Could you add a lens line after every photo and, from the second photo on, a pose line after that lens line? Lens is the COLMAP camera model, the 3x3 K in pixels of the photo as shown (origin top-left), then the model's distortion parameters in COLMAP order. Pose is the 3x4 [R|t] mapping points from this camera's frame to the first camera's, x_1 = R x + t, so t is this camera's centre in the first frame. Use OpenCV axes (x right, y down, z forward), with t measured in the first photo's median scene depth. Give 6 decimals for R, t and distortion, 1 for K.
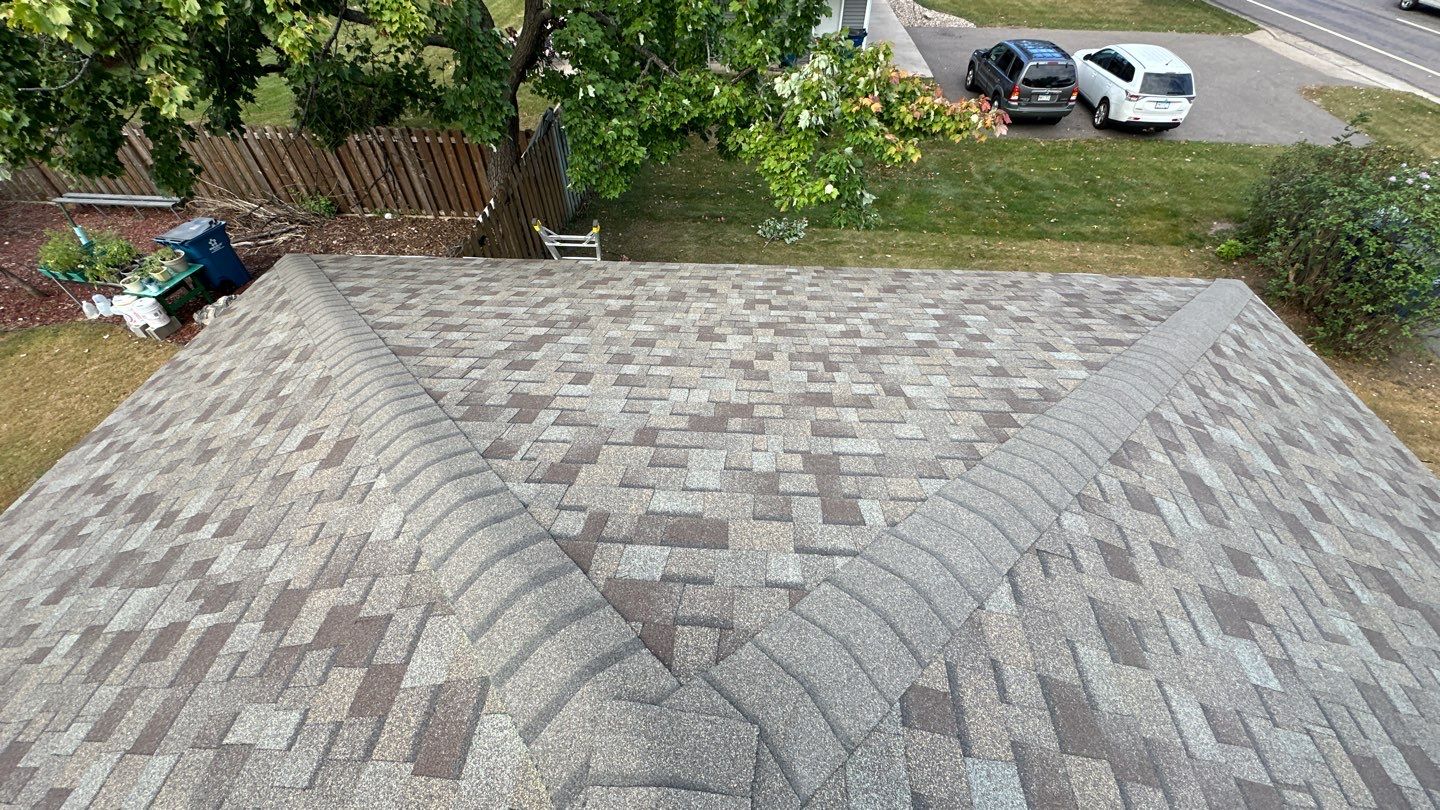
lens RADIAL K [[572.9, 0, 717.8], [0, 572.9, 403.9], [0, 0, 1]] dist [-0.004320, 0.001120]
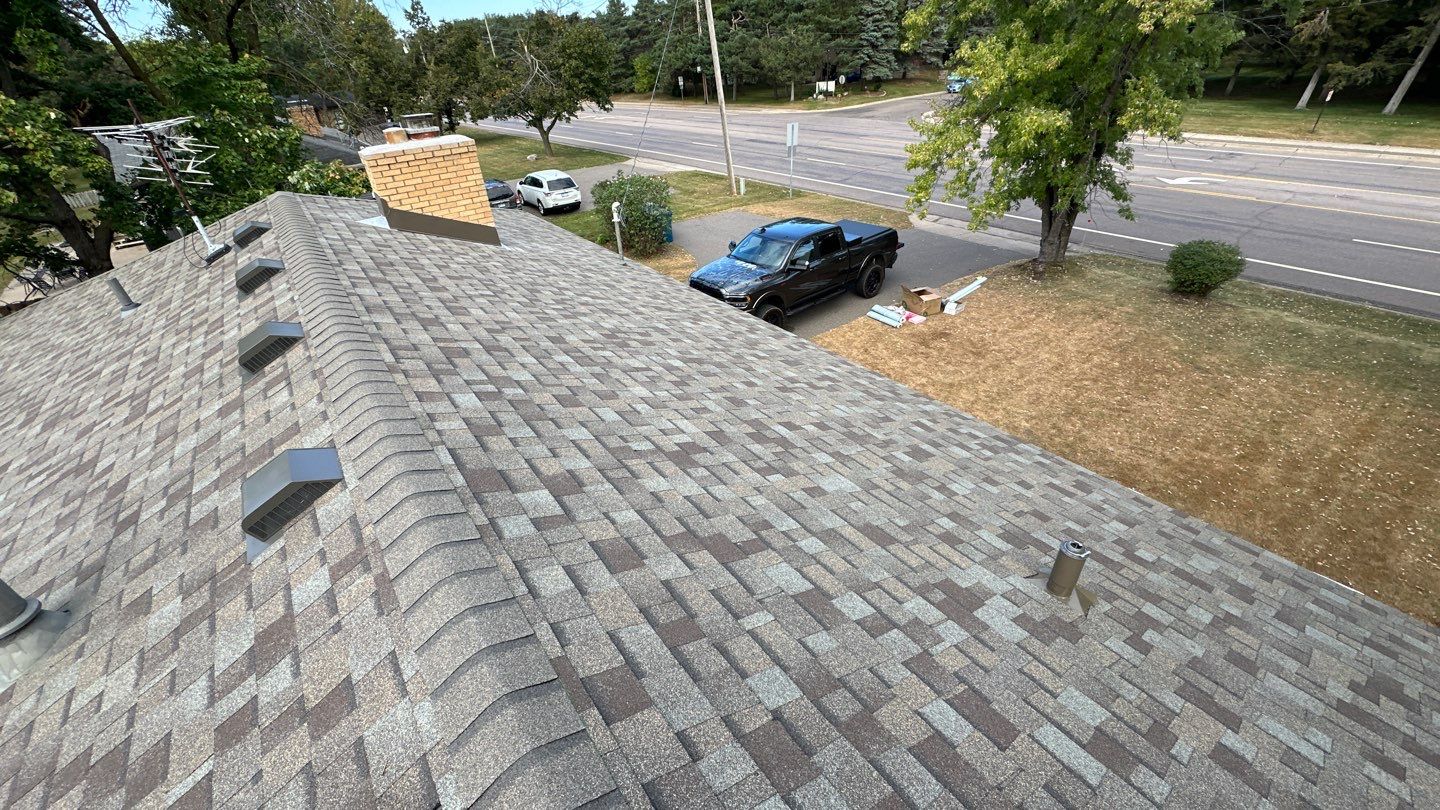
lens RADIAL K [[572.9, 0, 717.1], [0, 572.9, 406.7], [0, 0, 1]] dist [-0.004320, 0.001120]
pose [[0.760796, -0.380183, 0.525975, -0.188956], [0.502623, 0.857866, -0.106940, 1.876875], [-0.410559, 0.345726, 0.843750, -1.865229]]
